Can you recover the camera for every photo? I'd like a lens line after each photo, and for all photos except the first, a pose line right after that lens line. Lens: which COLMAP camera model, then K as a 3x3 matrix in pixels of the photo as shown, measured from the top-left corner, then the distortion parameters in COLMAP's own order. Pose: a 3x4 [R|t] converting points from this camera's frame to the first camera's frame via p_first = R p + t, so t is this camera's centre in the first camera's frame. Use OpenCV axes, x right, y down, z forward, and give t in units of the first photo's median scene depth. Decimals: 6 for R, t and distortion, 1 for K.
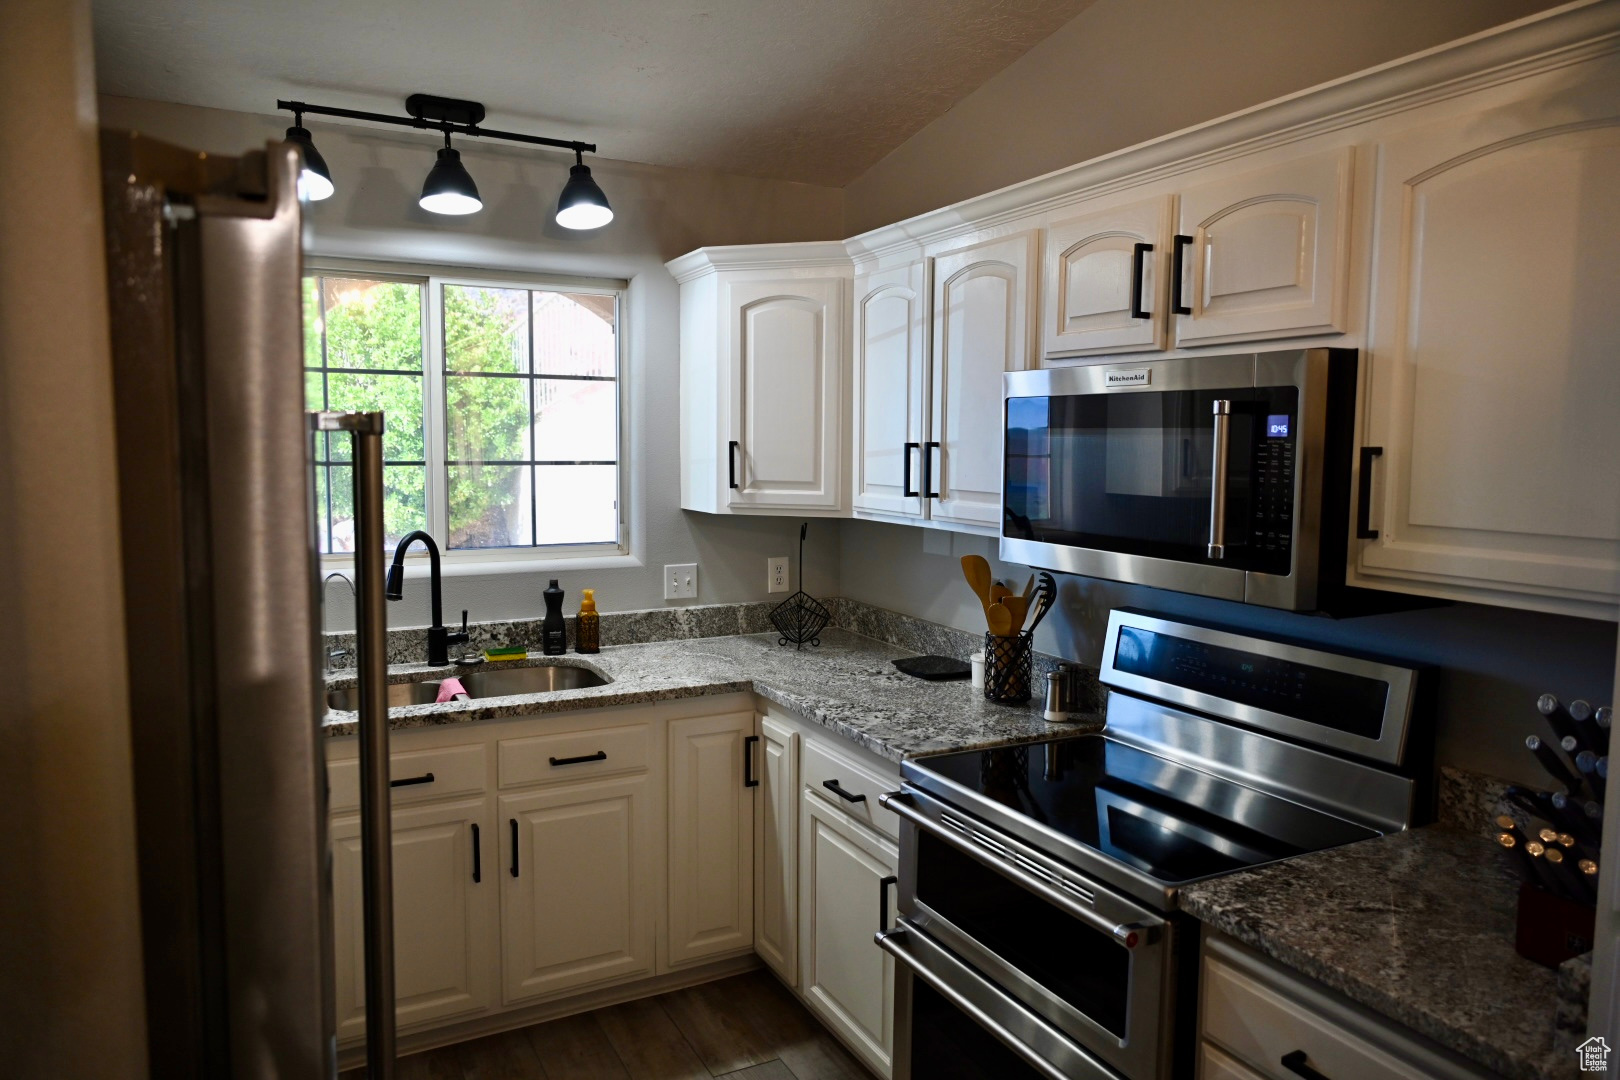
lens RADIAL K [[1072.7, 0, 810.0], [0, 1072.7, 540.0], [0, 0, 1]] dist [-0.005891, -0.004819]
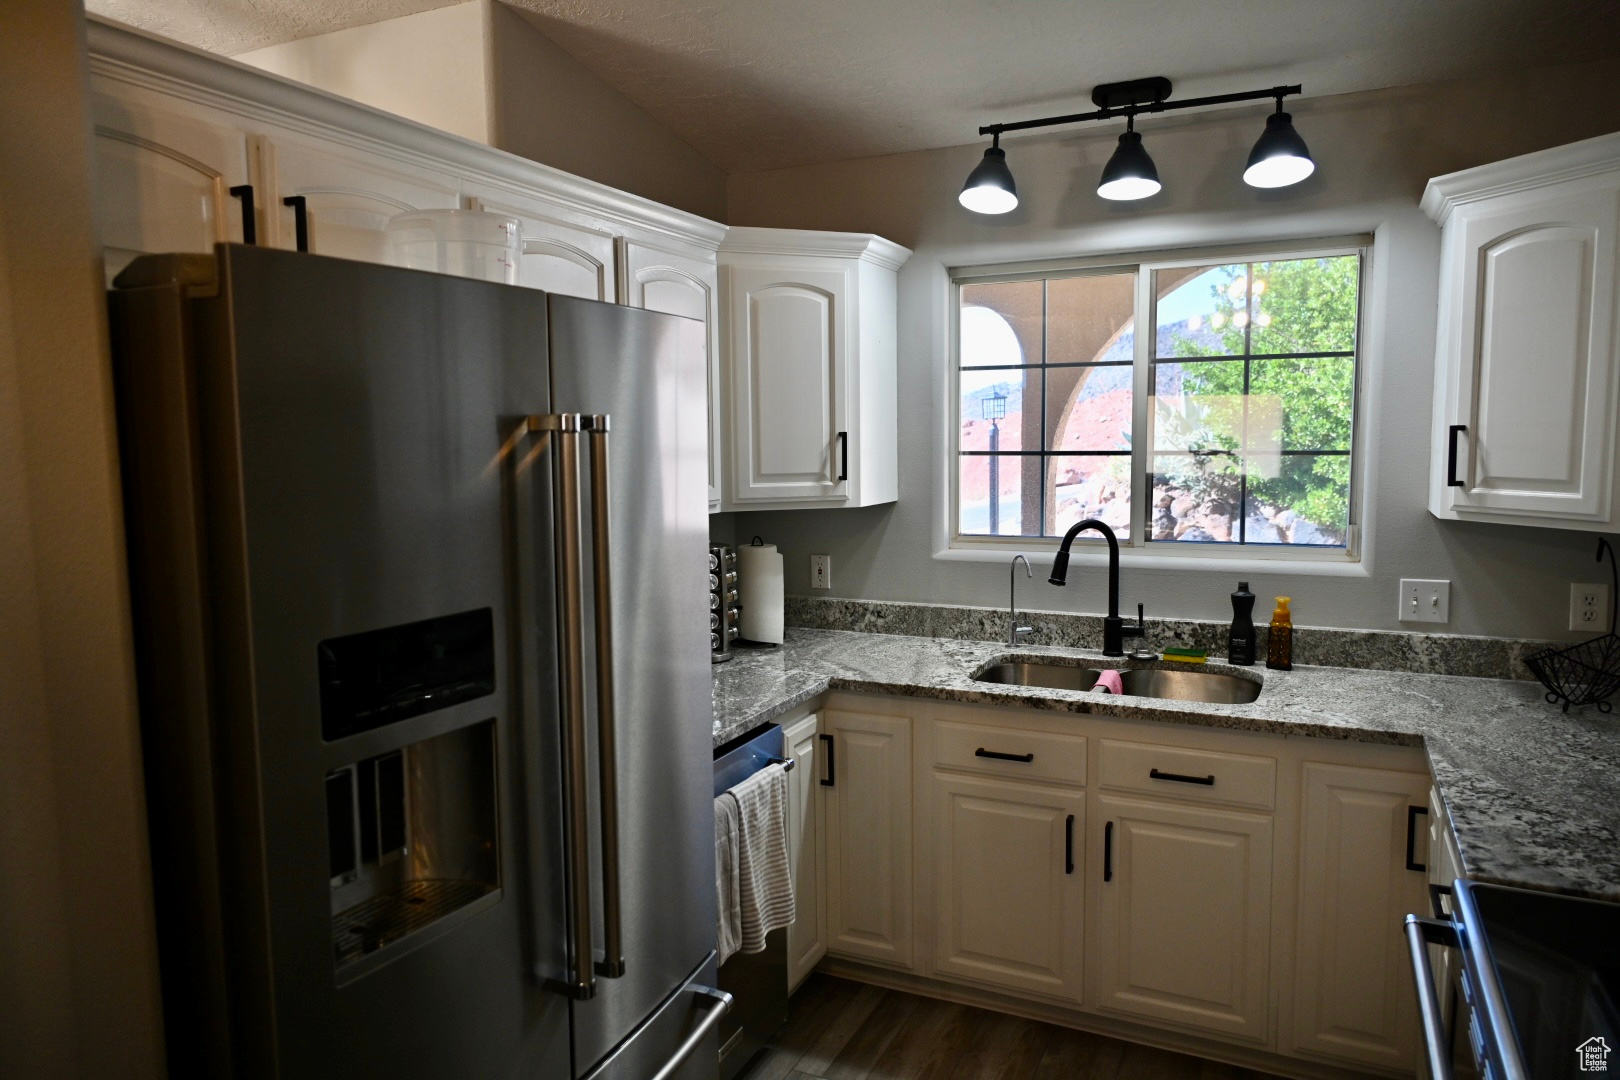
lens RADIAL K [[1072.7, 0, 810.0], [0, 1072.7, 540.0], [0, 0, 1]] dist [-0.005891, -0.004819]
pose [[0.591209, 0.066017, -0.803812, 0.301188], [-0.056114, 0.997596, 0.040661, -0.016273], [0.804564, 0.021066, 0.593492, 0.188371]]
